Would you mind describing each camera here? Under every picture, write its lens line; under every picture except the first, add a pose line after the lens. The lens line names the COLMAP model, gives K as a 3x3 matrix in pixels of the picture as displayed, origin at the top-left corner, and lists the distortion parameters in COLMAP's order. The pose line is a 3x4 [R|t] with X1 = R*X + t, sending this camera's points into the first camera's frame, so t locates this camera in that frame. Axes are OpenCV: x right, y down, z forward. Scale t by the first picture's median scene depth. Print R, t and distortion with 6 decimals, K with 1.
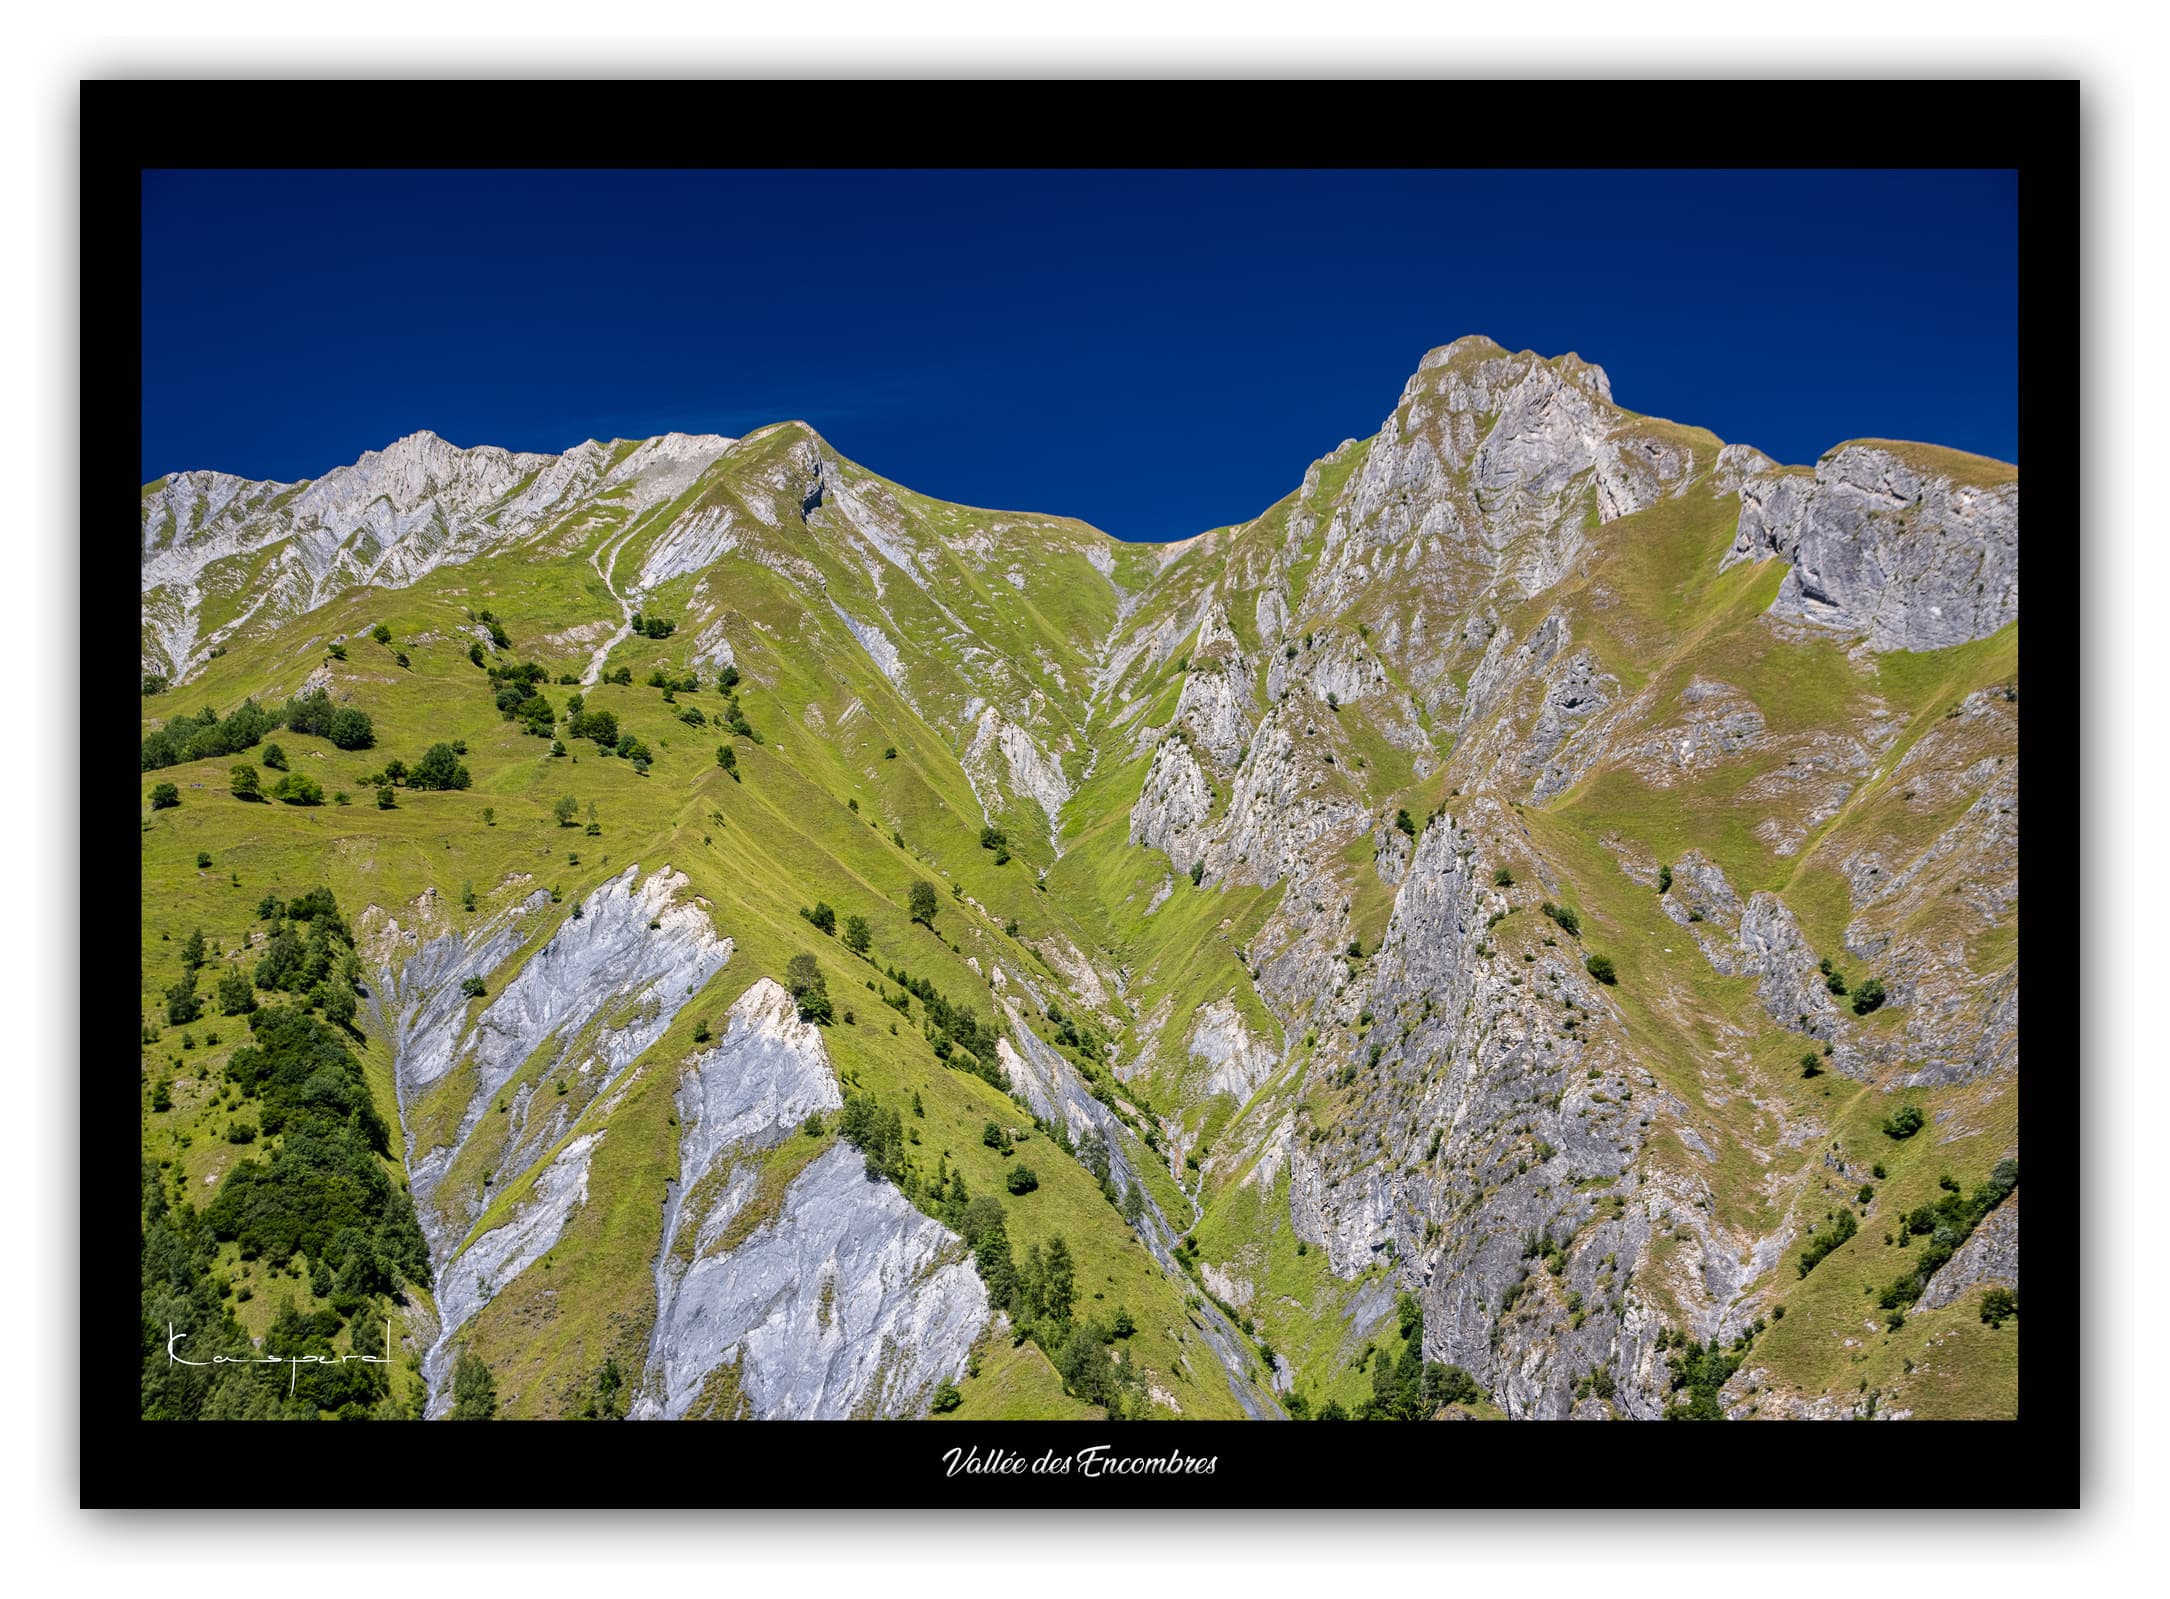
lens RADIAL K [[2800.0, 0, 1065.6], [0, 2800.0, 826.3], [0, 0, 1]] dist [0.137536, 0.000000]
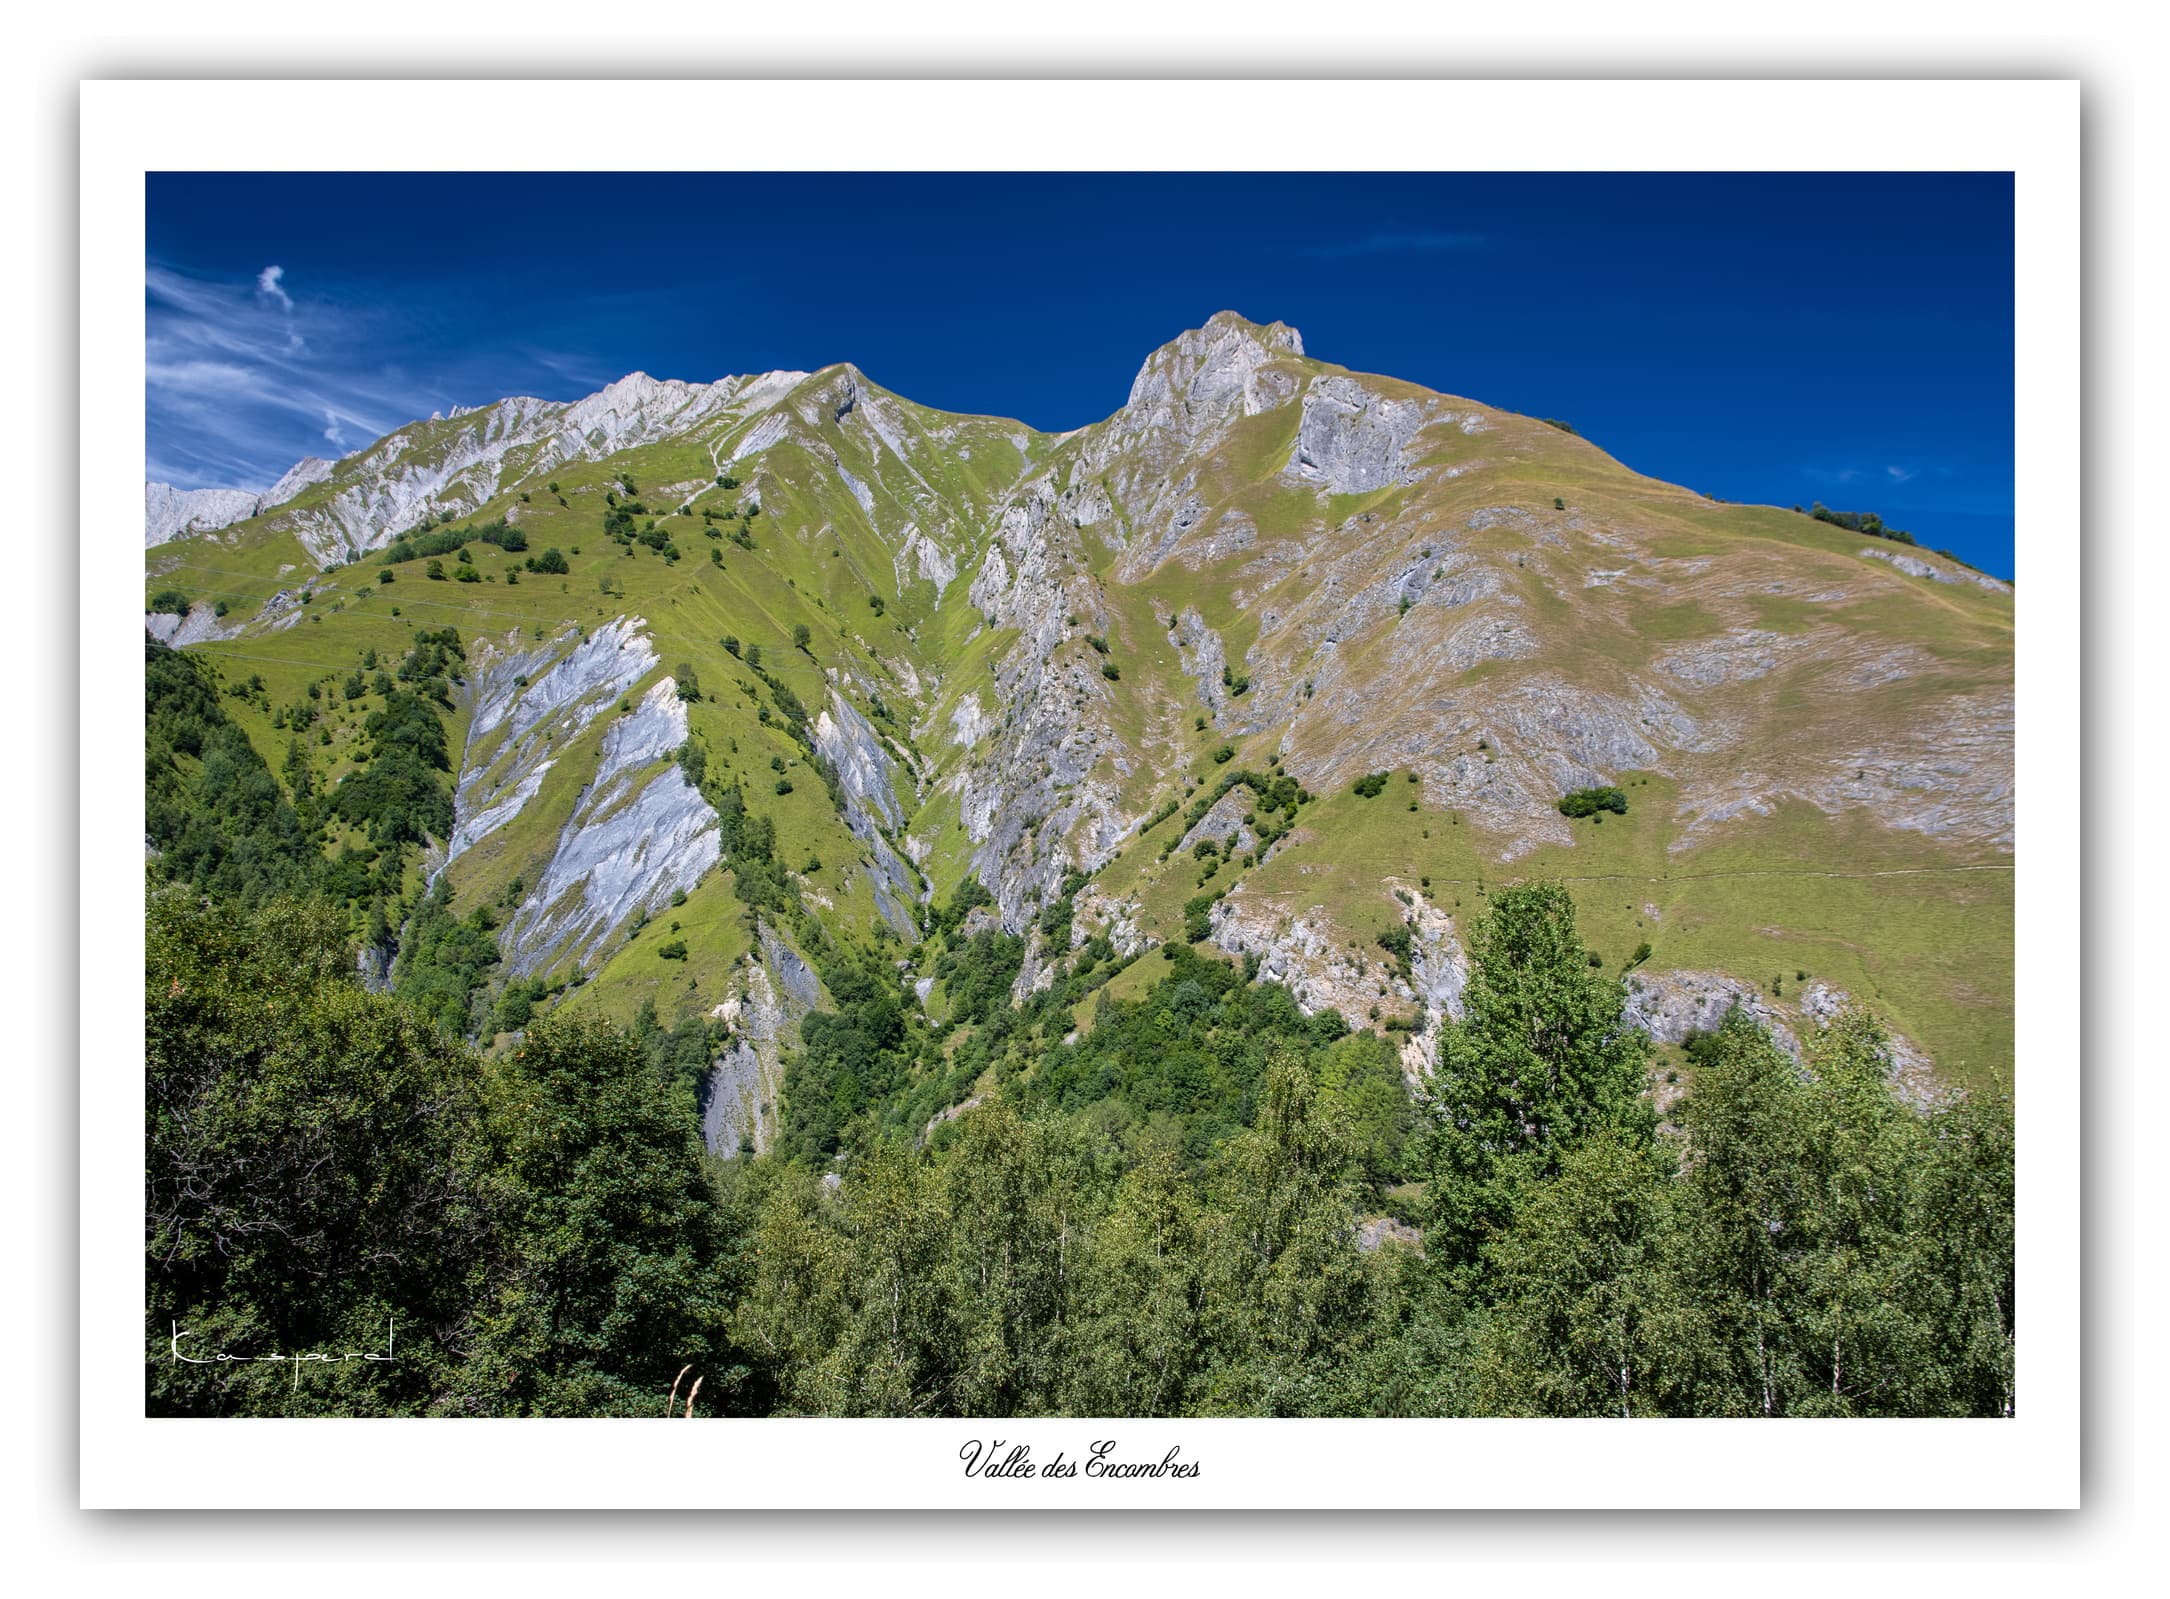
lens RADIAL K [[1629.4, 0, 1065.4], [0, 1629.4, 751.8], [0, 0, 1]] dist [-0.030700, 0.064425]
pose [[0.998796, 0.005694, -0.048725, 0.194229], [-0.001225, 0.995826, 0.091263, 0.006537], [0.049041, -0.091094, 0.994634, -0.030217]]
